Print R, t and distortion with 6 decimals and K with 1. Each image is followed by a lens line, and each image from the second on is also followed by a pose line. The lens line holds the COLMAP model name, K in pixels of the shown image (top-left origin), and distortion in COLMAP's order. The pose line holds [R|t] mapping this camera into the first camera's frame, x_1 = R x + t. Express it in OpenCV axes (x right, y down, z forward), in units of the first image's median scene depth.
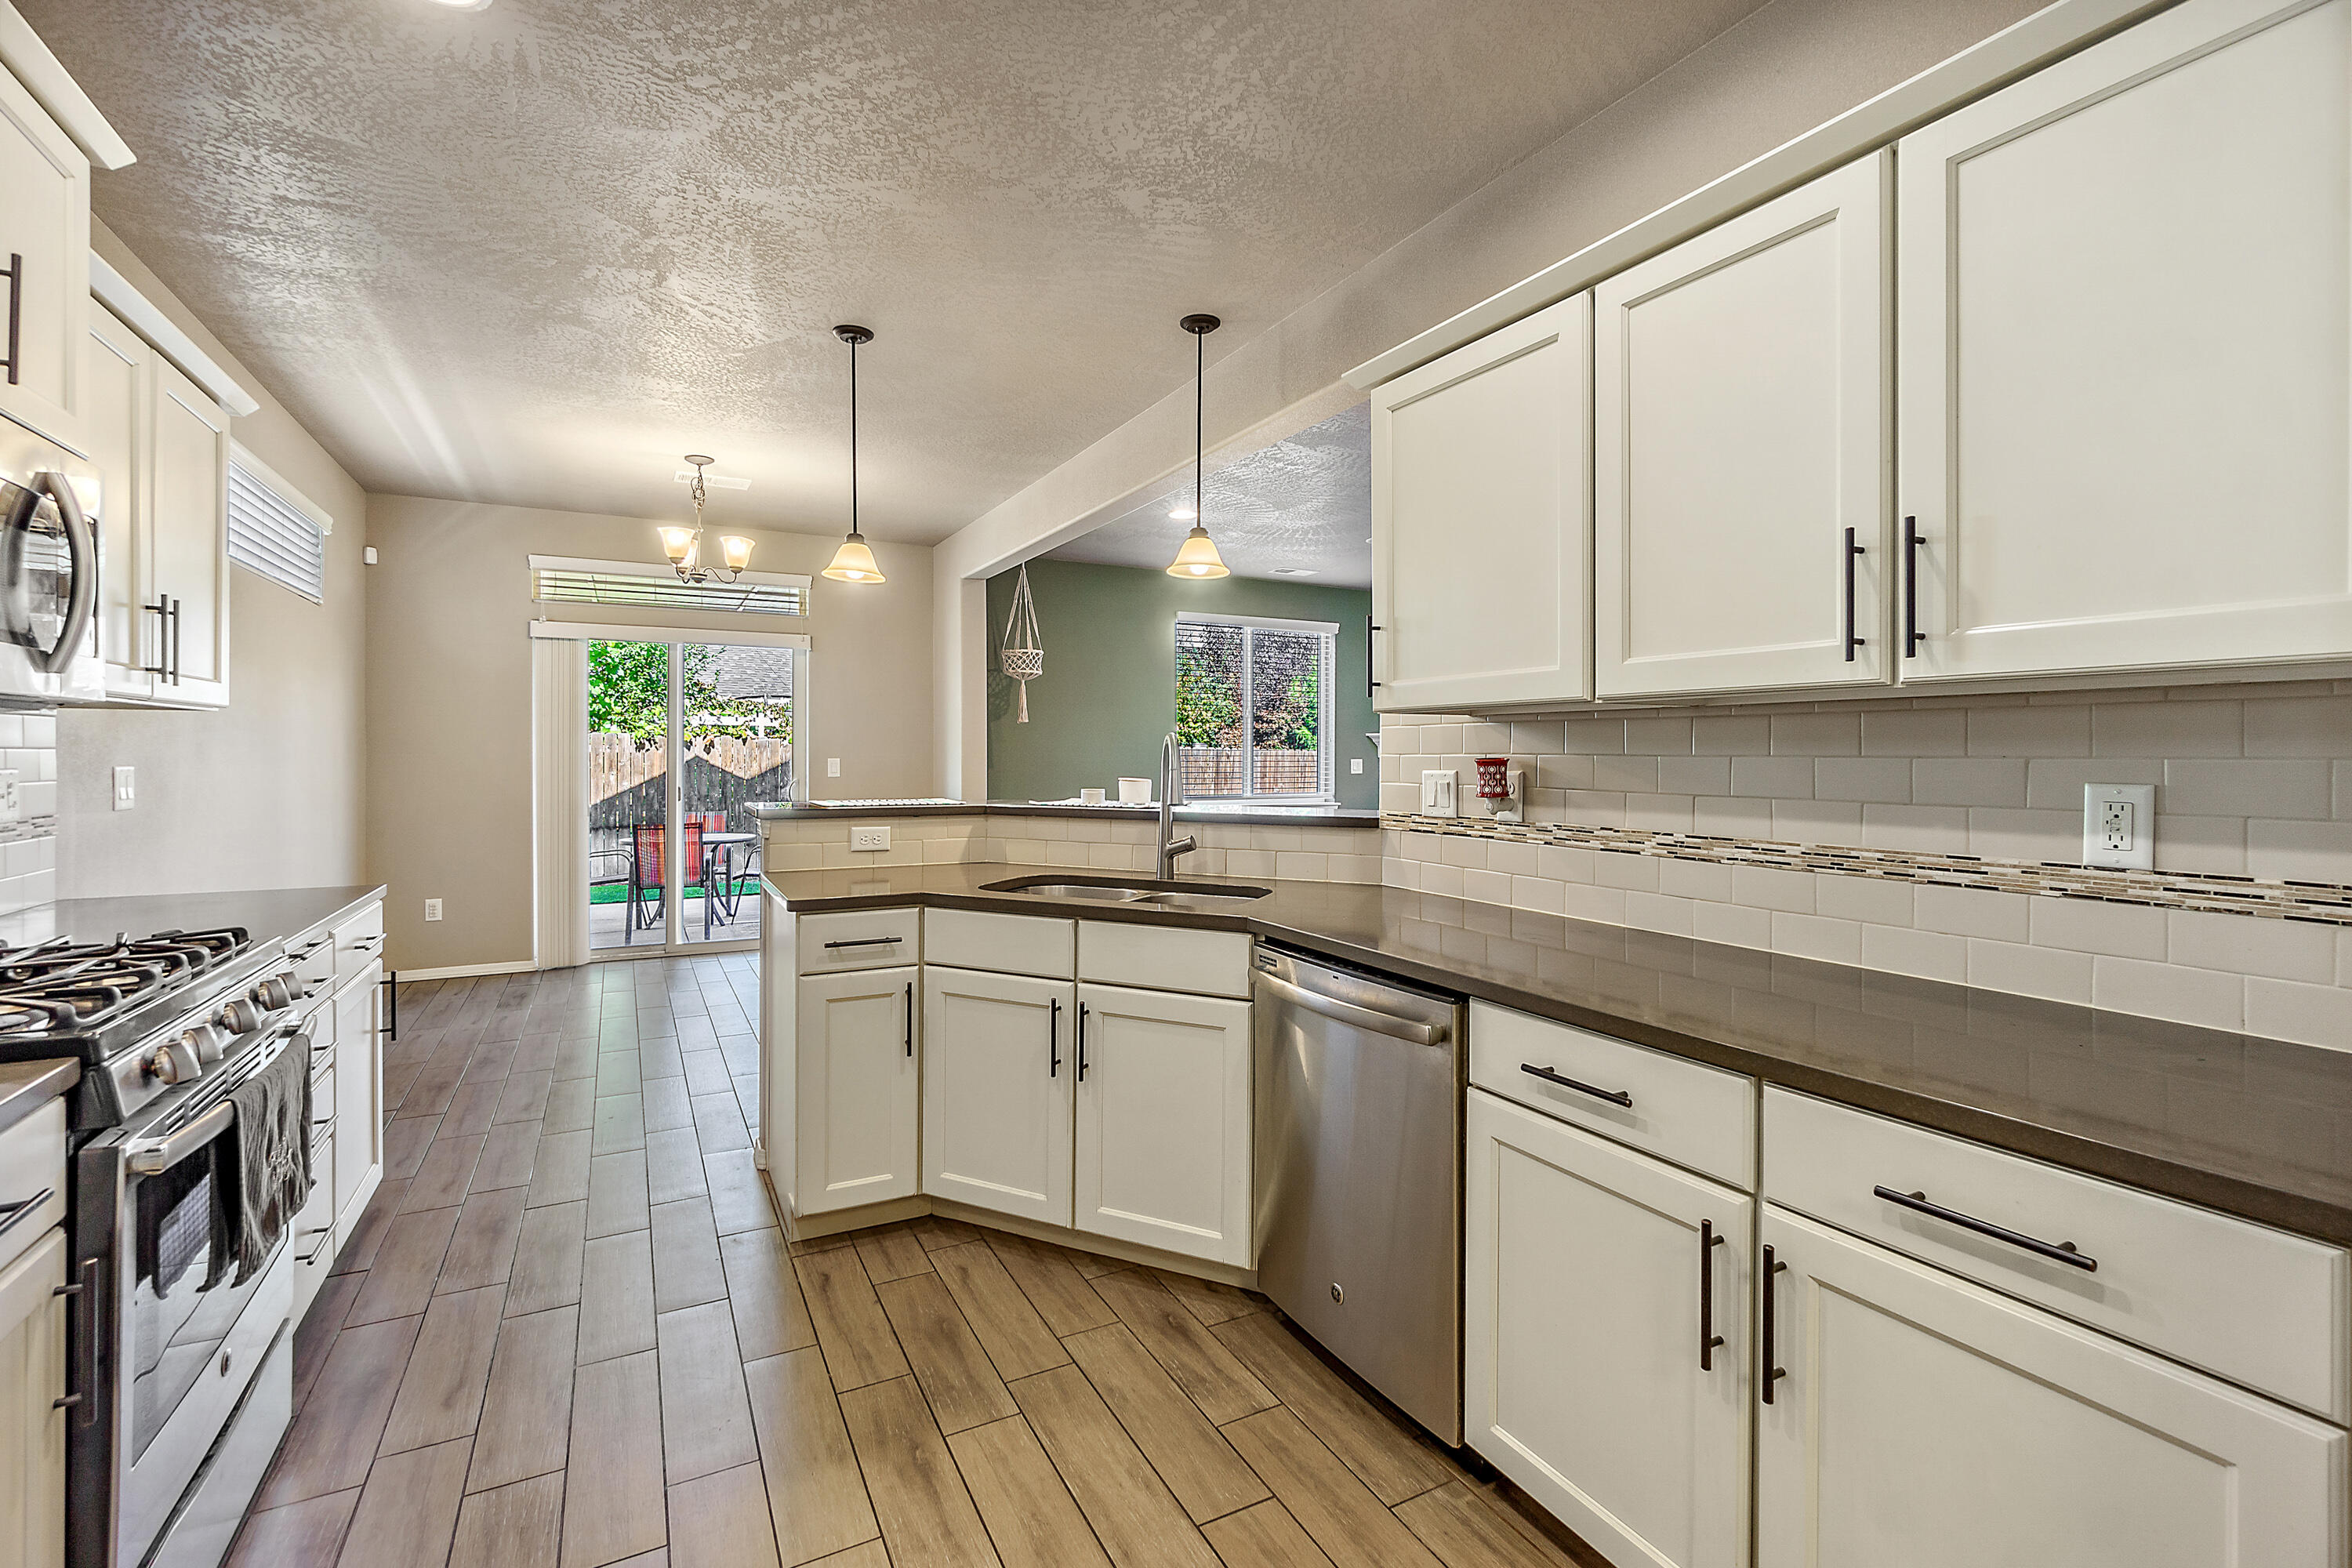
lens RADIAL K [[1021.5, 0, 1163.9], [0, 1021.5, 756.0], [0, 0, 1]] dist [-0.003300, -0.000891]
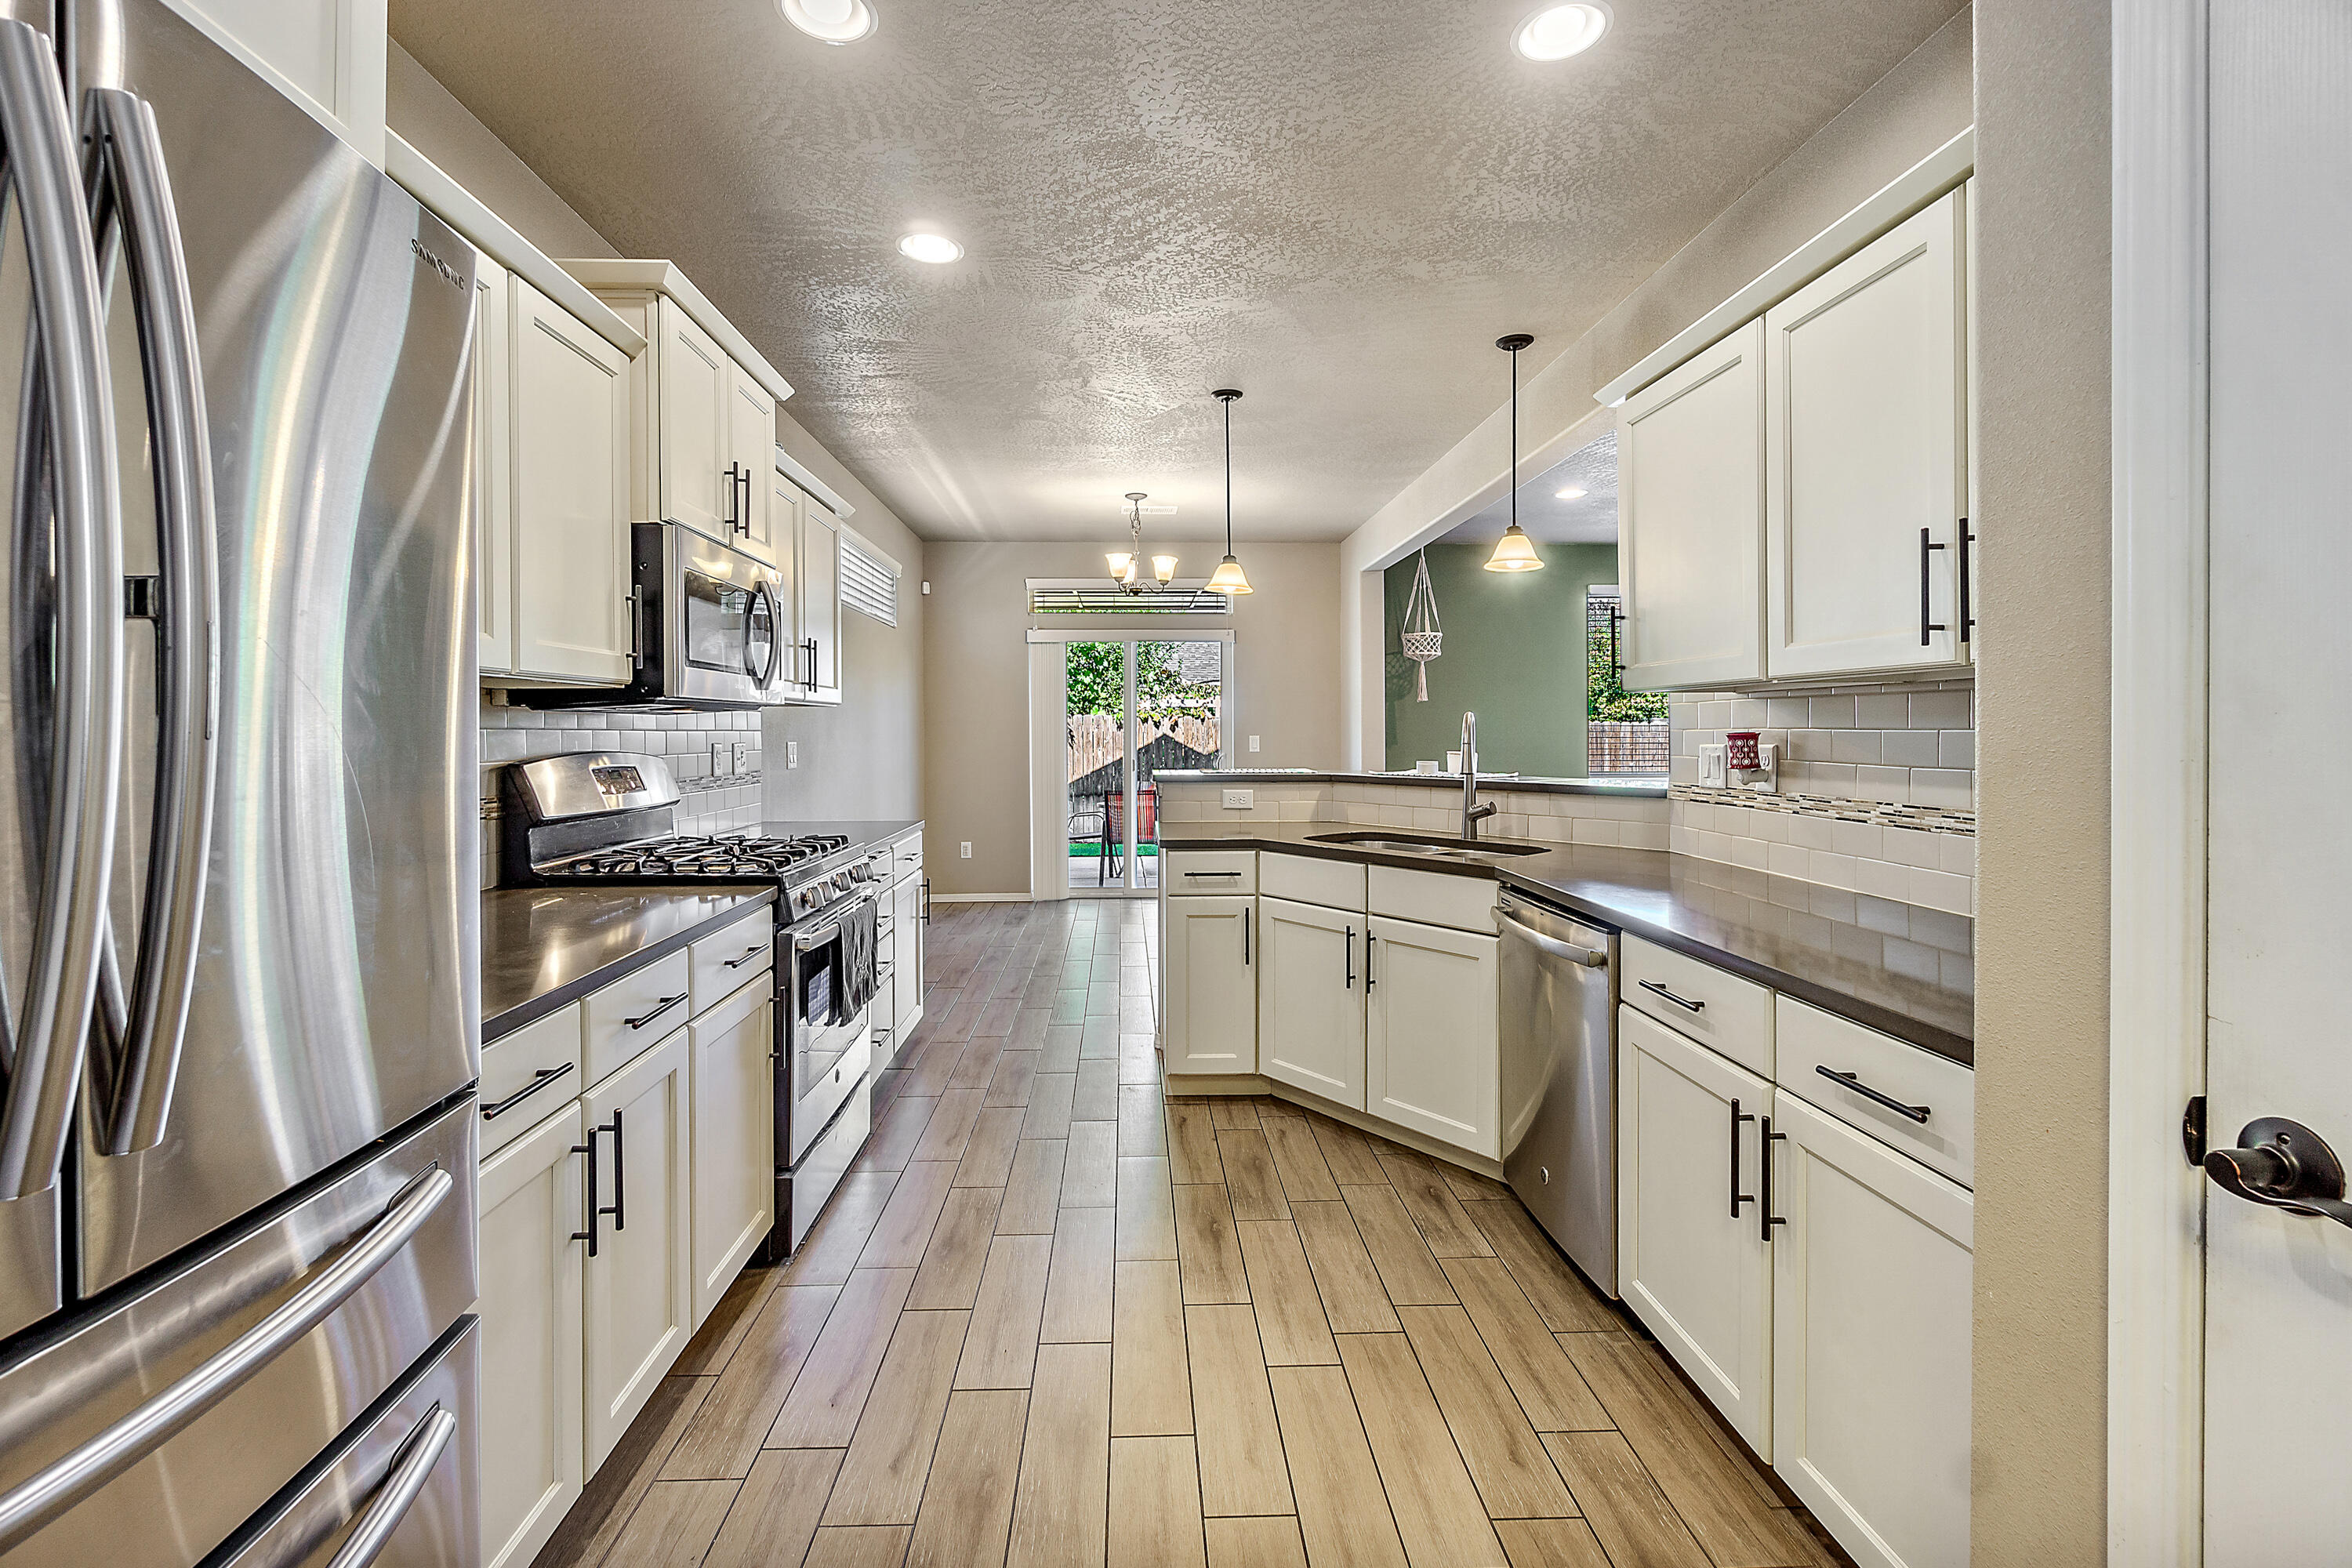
lens RADIAL K [[1038.3, 0, 1168.5], [0, 1038.3, 741.6], [0, 0, 1]] dist [0.003383, 0.000132]
pose [[0.901652, -0.001074, -0.432462, 0.244684], [0.004466, 0.999967, 0.006828, 0.001391], [0.432440, -0.008088, 0.901626, -0.243599]]
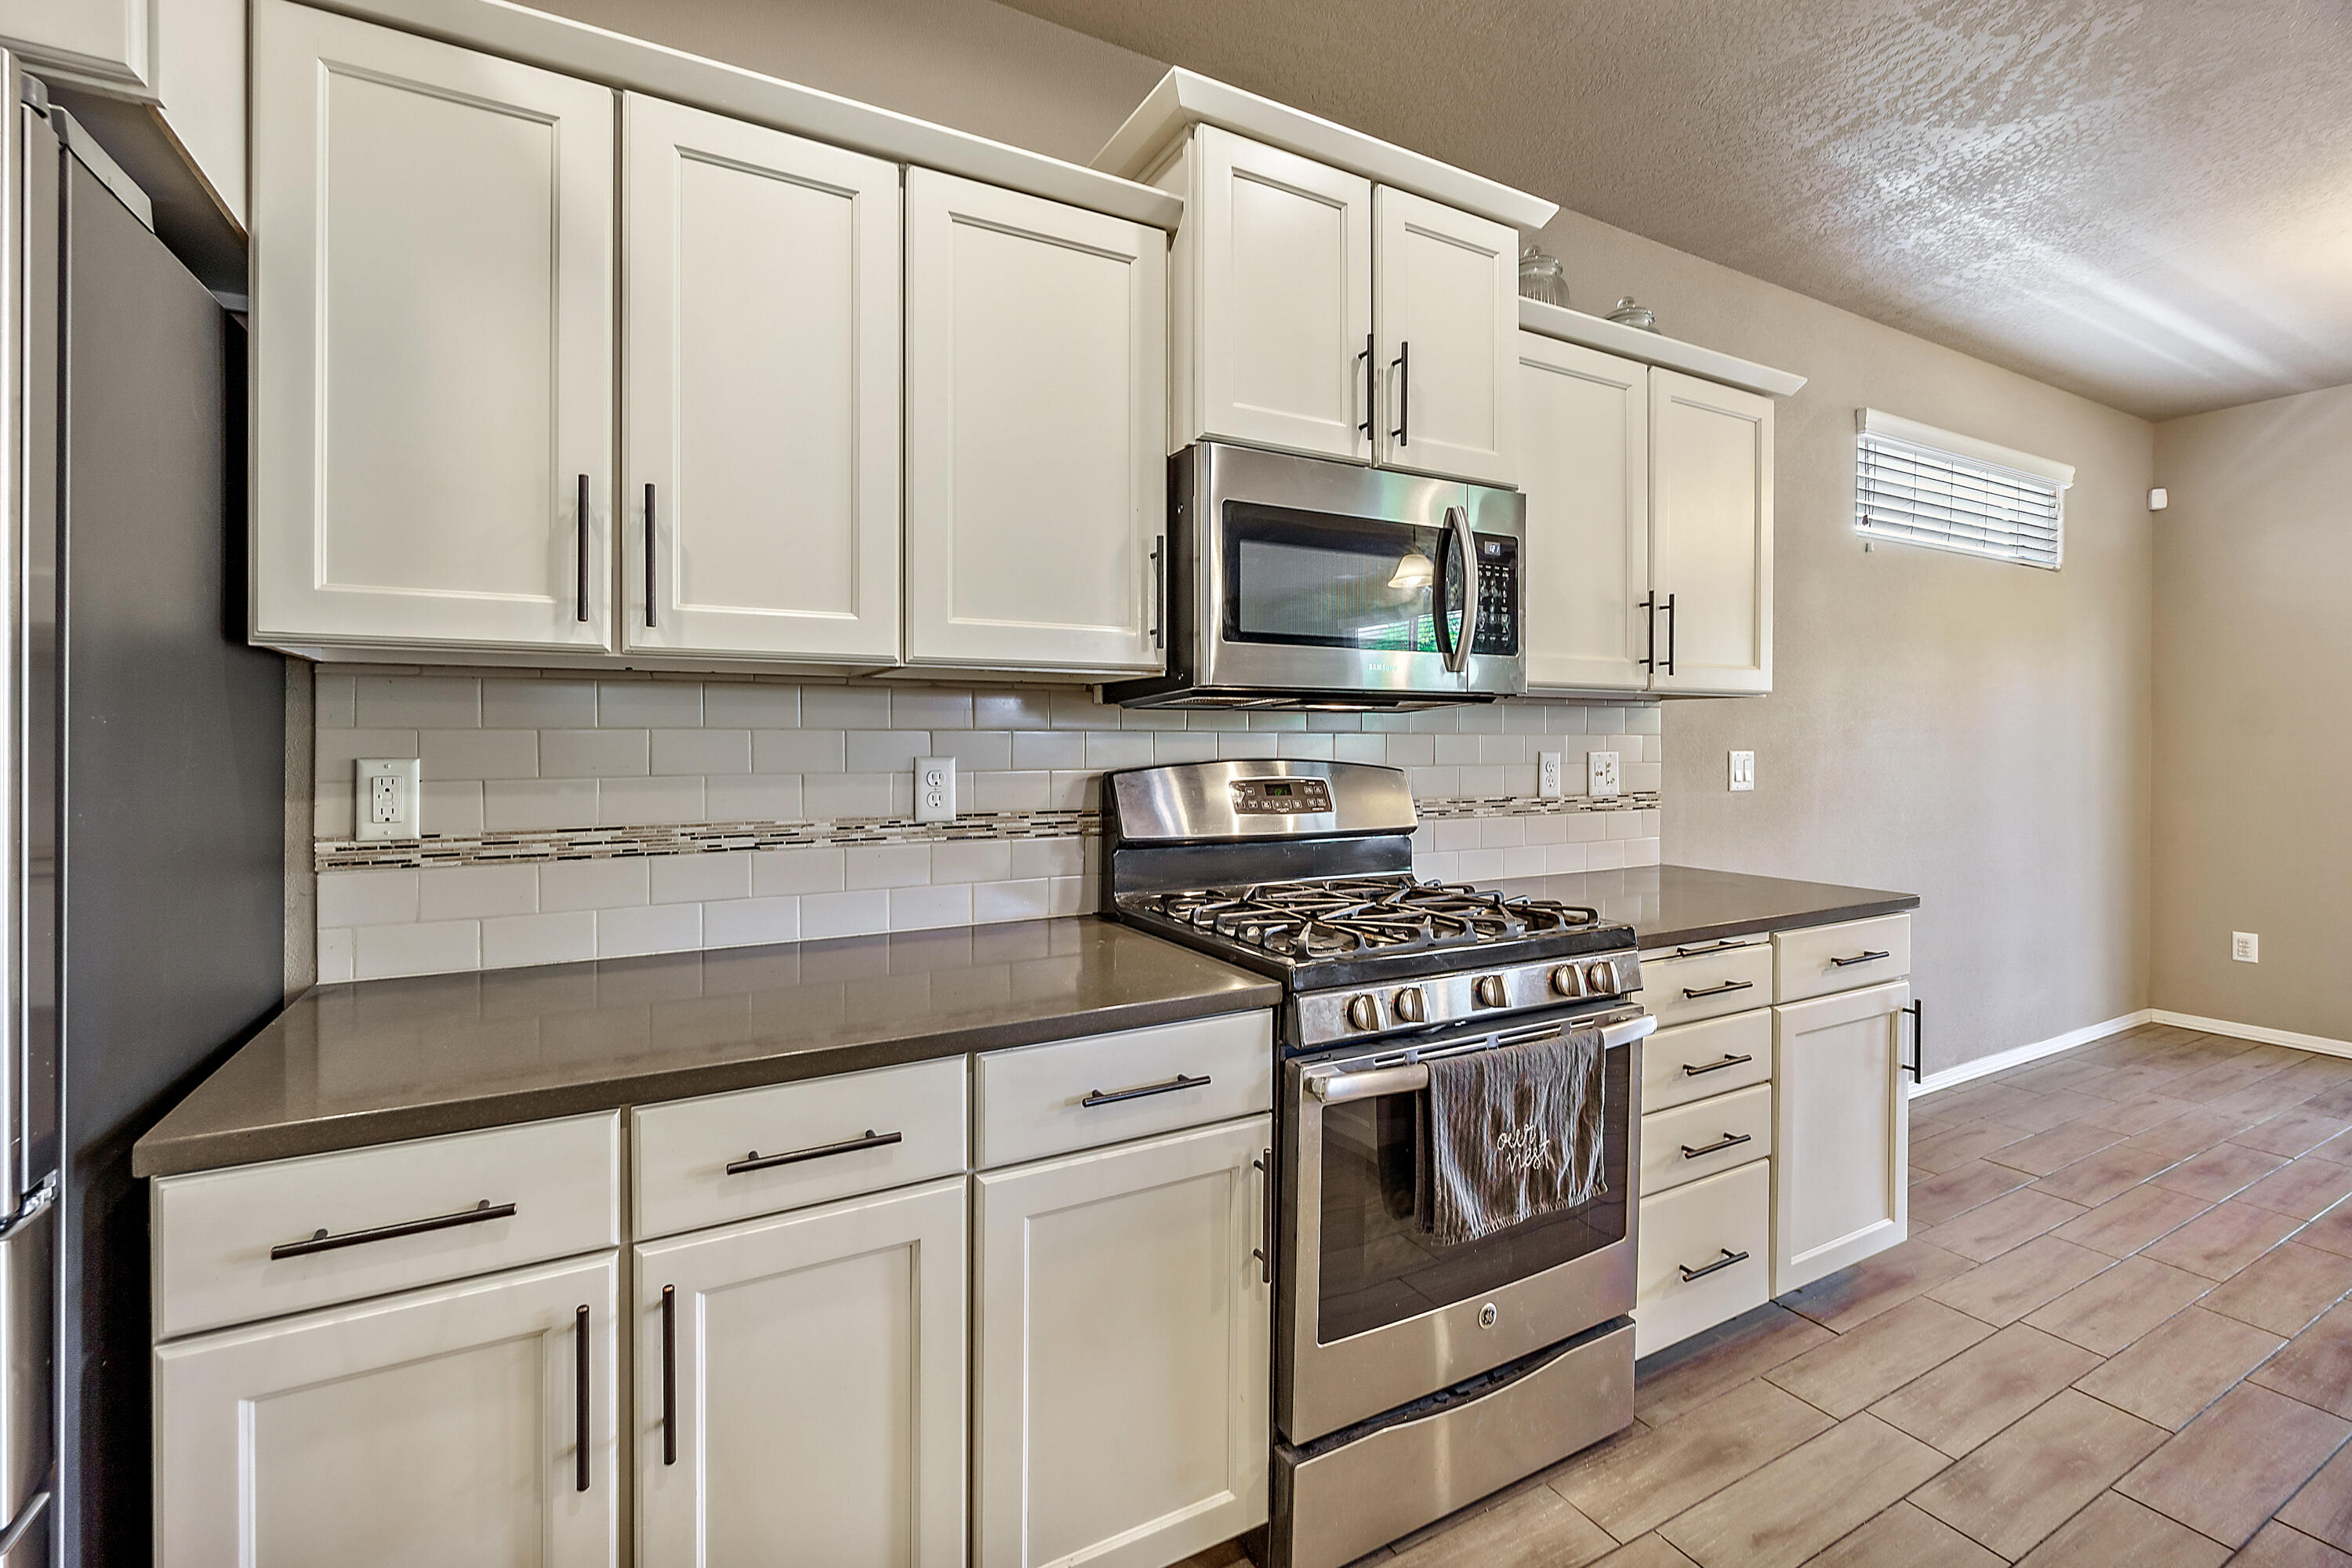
lens RADIAL K [[1038.3, 0, 1168.5], [0, 1038.3, 741.6], [0, 0, 1]] dist [0.003383, 0.000132]
pose [[0.018327, 0.000145, -0.999832, 0.093188], [-0.003961, 0.999992, 0.000072, 0.002284], [0.999824, 0.003960, 0.018328, 0.405921]]
